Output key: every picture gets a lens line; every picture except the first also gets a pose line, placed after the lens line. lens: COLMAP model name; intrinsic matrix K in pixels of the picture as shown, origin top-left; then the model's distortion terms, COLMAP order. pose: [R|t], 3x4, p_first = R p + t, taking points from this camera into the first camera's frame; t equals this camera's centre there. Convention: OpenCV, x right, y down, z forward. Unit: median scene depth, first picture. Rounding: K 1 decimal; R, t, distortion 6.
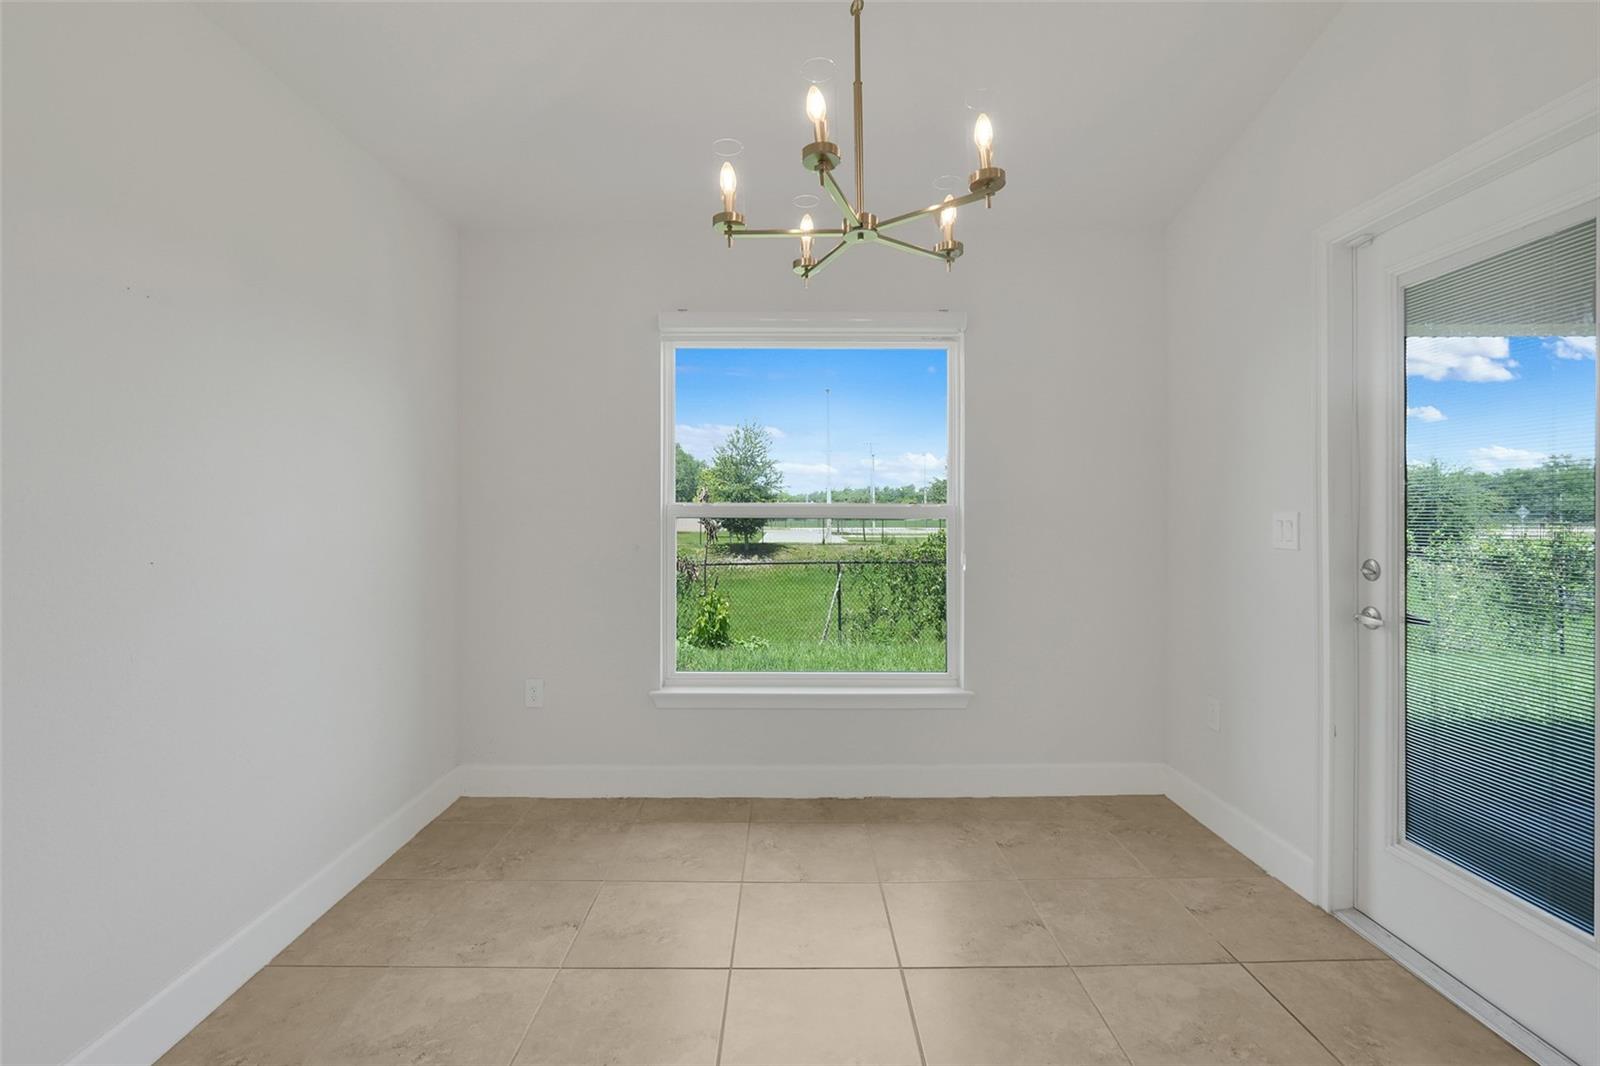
lens RADIAL K [[722.9, 0, 799.2], [0, 722.9, 523.8], [0, 0, 1]] dist [-0.010160, 0.001568]
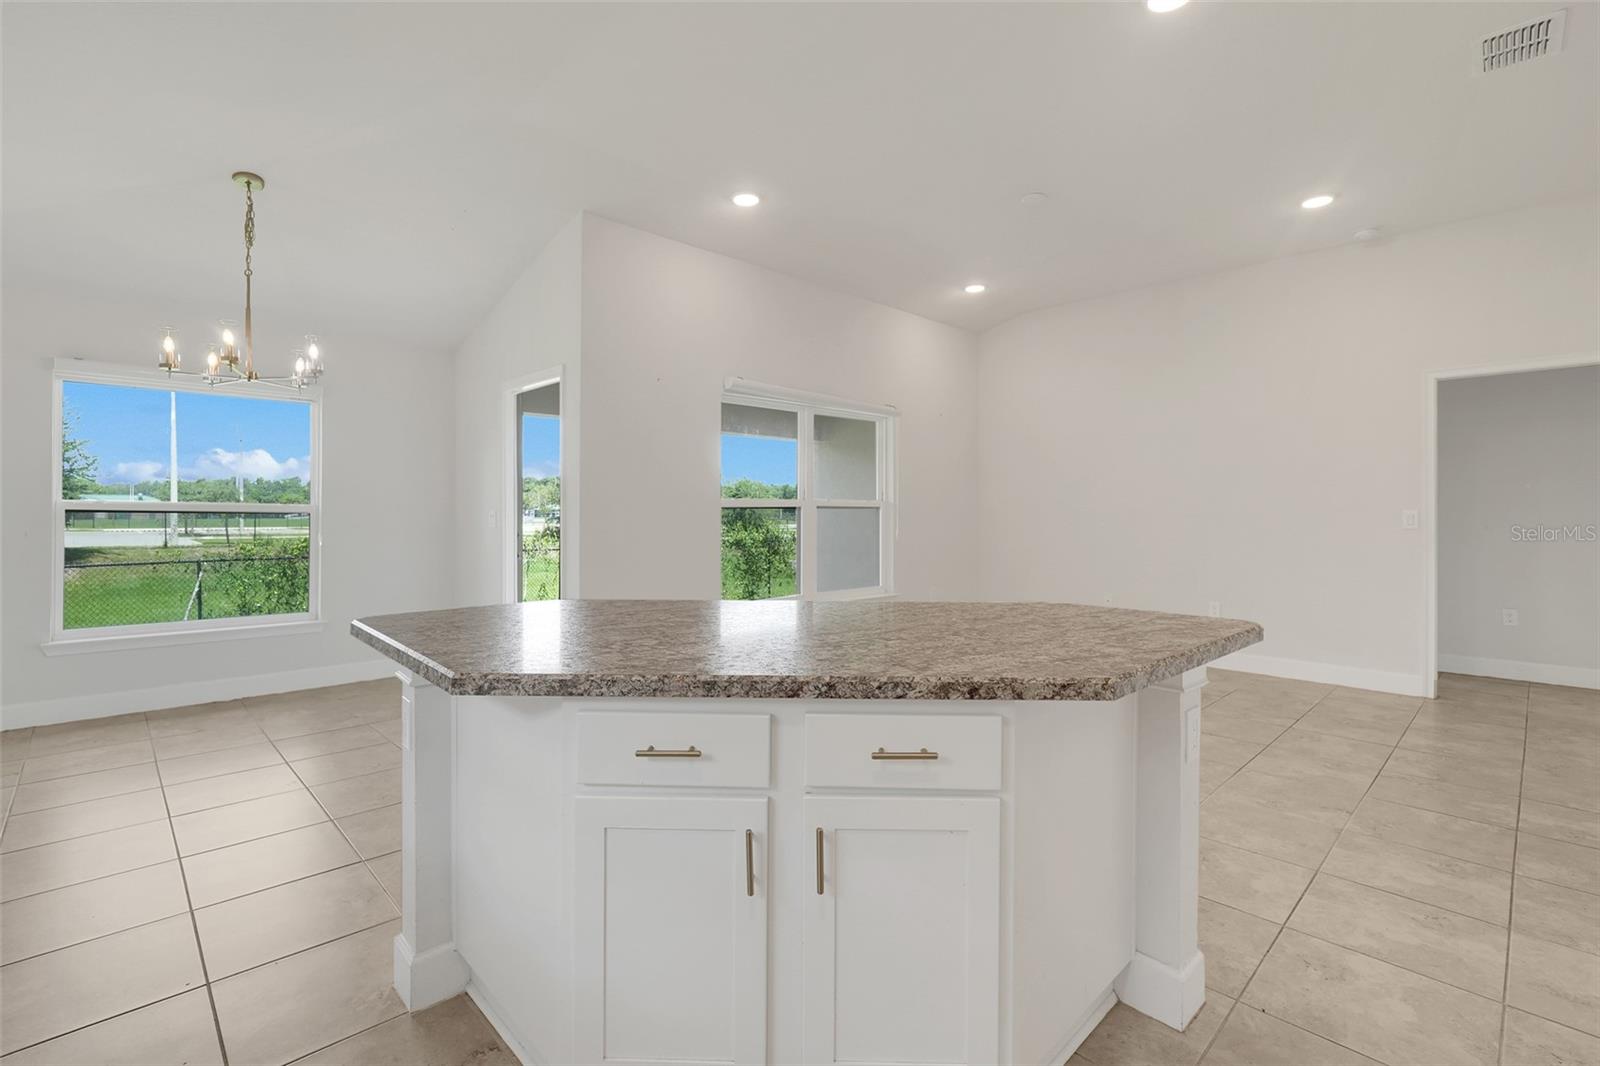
lens RADIAL K [[722.9, 0, 792.6], [0, 722.9, 510.6], [0, 0, 1]] dist [-0.010160, 0.001568]
pose [[0.726459, 0.007023, 0.687174, -0.027785], [0.003941, 0.999889, -0.014386, 0.003588], [-0.687198, 0.013159, 0.726351, -0.223949]]
